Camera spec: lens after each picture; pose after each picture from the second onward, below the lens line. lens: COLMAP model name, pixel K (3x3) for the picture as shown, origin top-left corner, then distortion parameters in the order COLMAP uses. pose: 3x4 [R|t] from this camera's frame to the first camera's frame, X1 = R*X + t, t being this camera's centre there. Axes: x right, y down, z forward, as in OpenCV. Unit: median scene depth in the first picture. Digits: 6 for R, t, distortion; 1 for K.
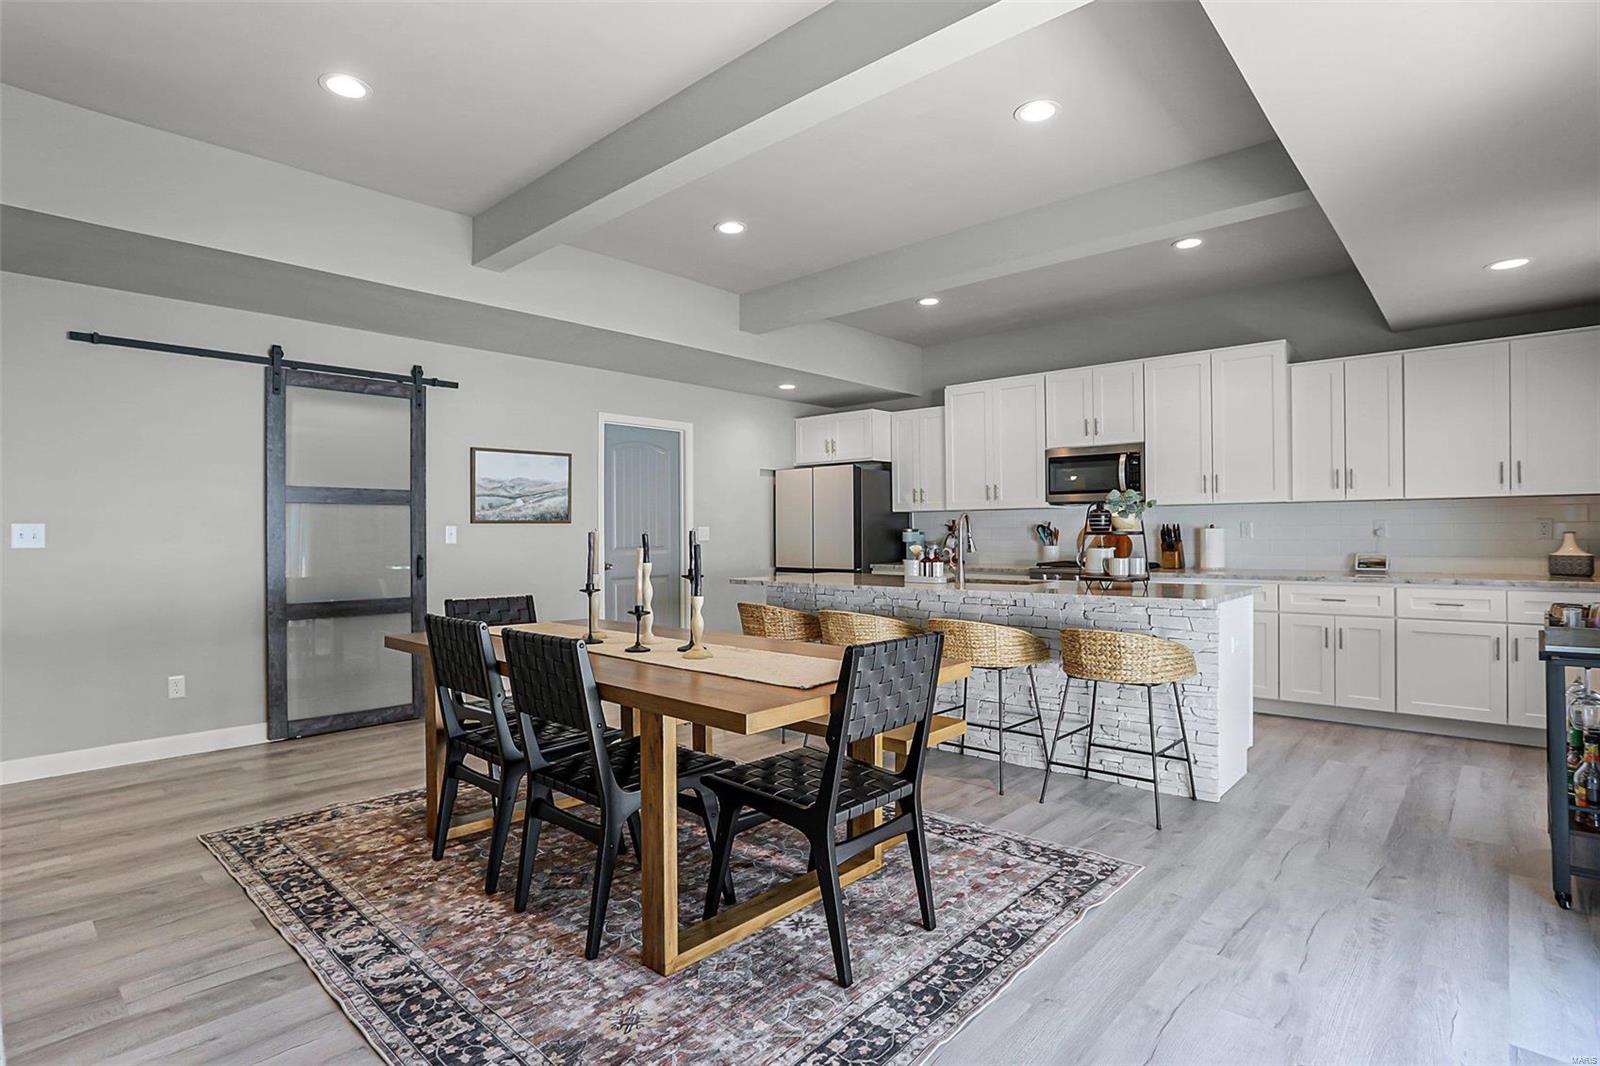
lens RADIAL K [[795.1, 0, 806.8], [0, 795.1, 535.8], [0, 0, 1]] dist [-0.060995, 0.011306]
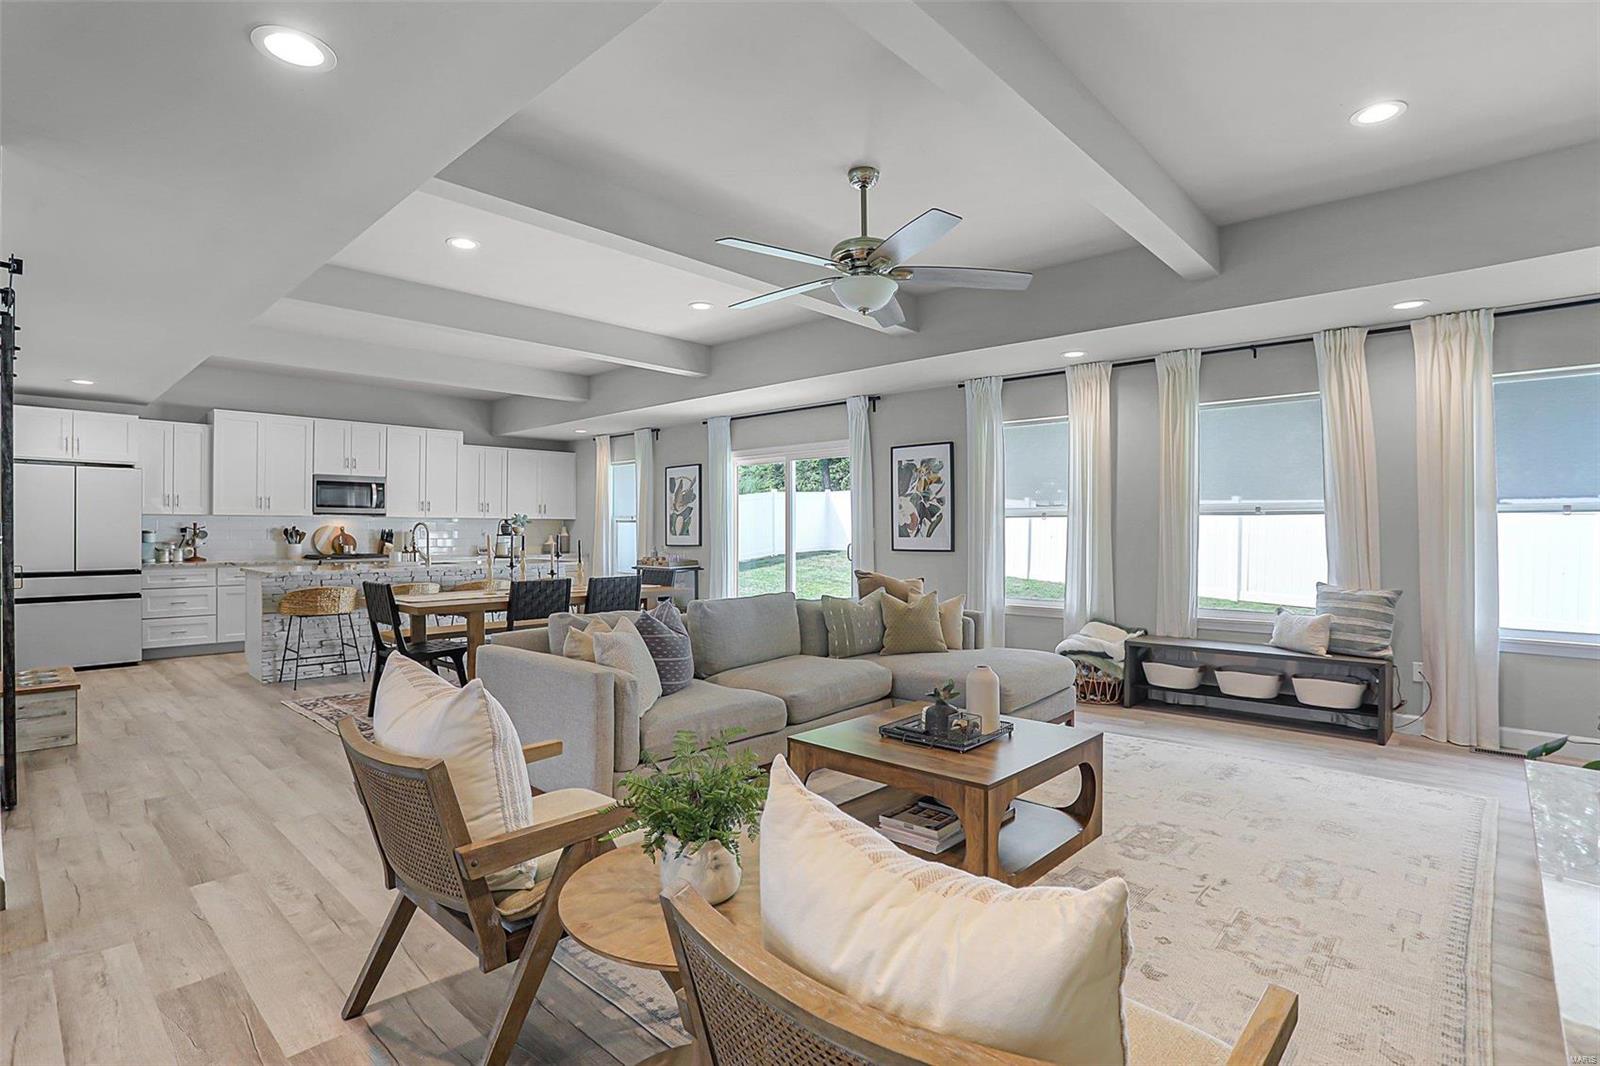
lens RADIAL K [[782.4, 0, 783.7], [0, 782.4, 523.7], [0, 0, 1]] dist [-0.053882, 0.007334]
pose [[0.025203, 0.014482, 0.999577, -1.328376], [0.005184, 0.999880, -0.014617, 0.001255], [-0.999669, 0.005550, 0.025124, 0.197396]]
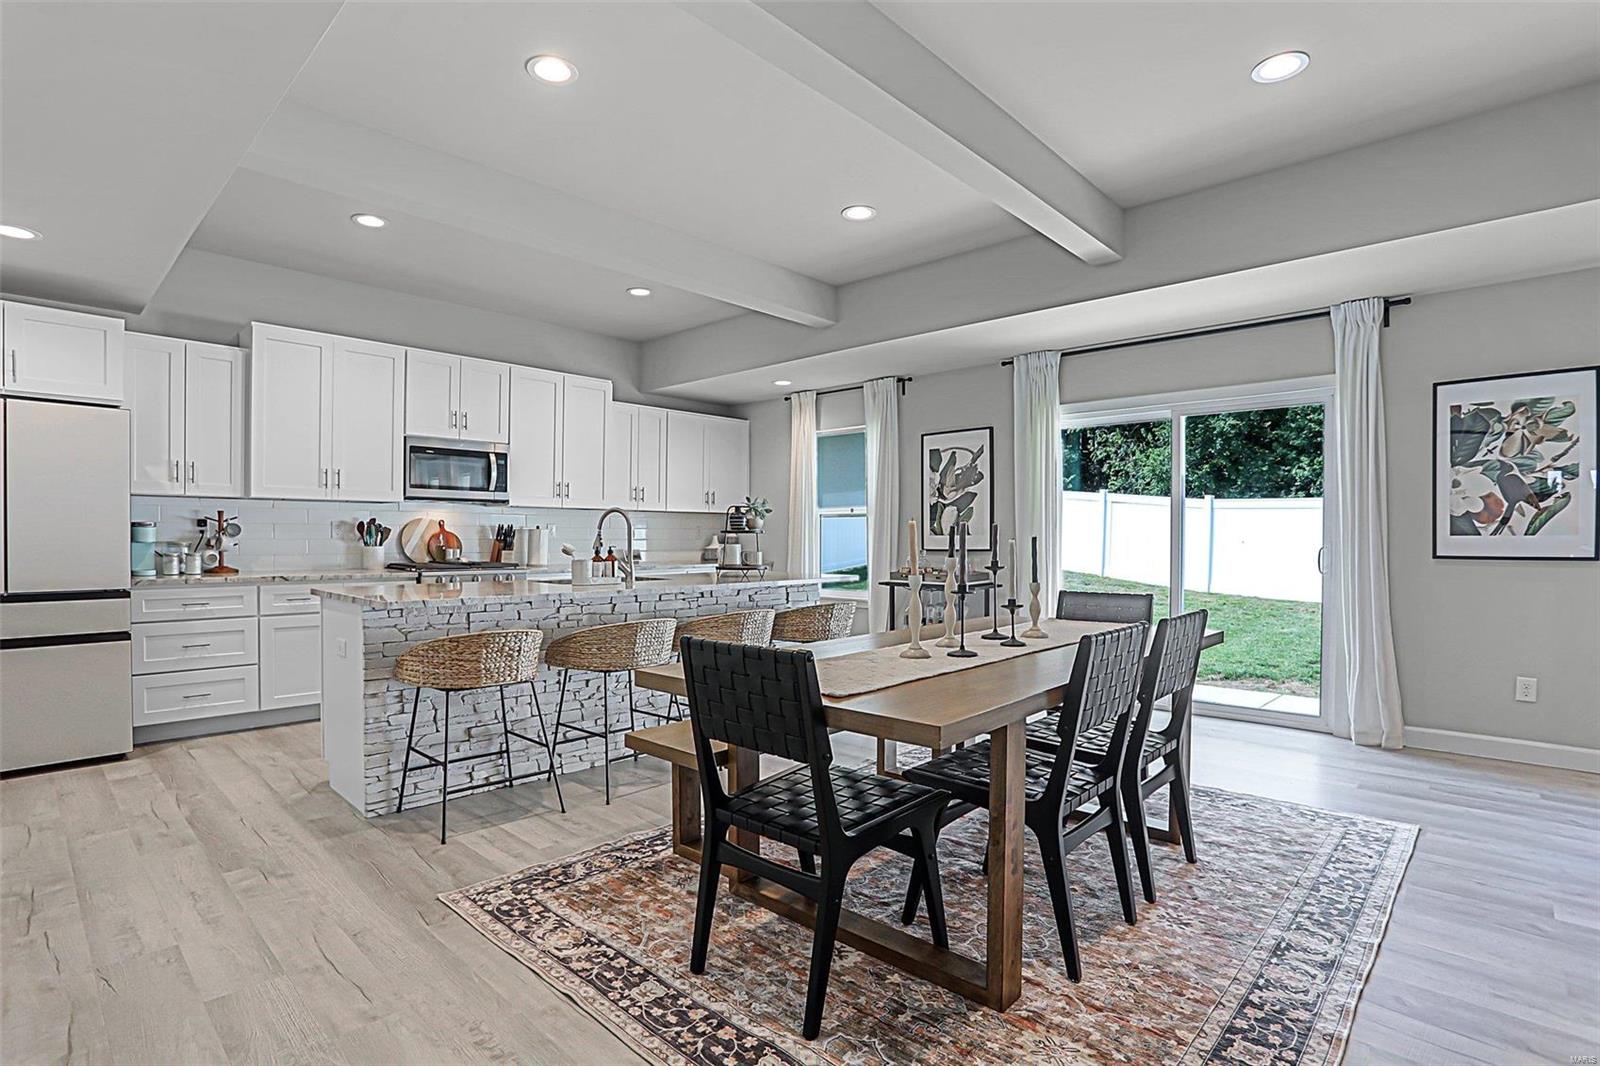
lens RADIAL K [[782.4, 0, 775.9], [0, 782.4, 541.5], [0, 0, 1]] dist [-0.053882, 0.007334]
pose [[0.037813, 0.000814, 0.999284, -0.698257], [0.002061, 0.999997, -0.000892, 0.011557], [-0.999283, 0.002093, 0.037811, 0.738945]]
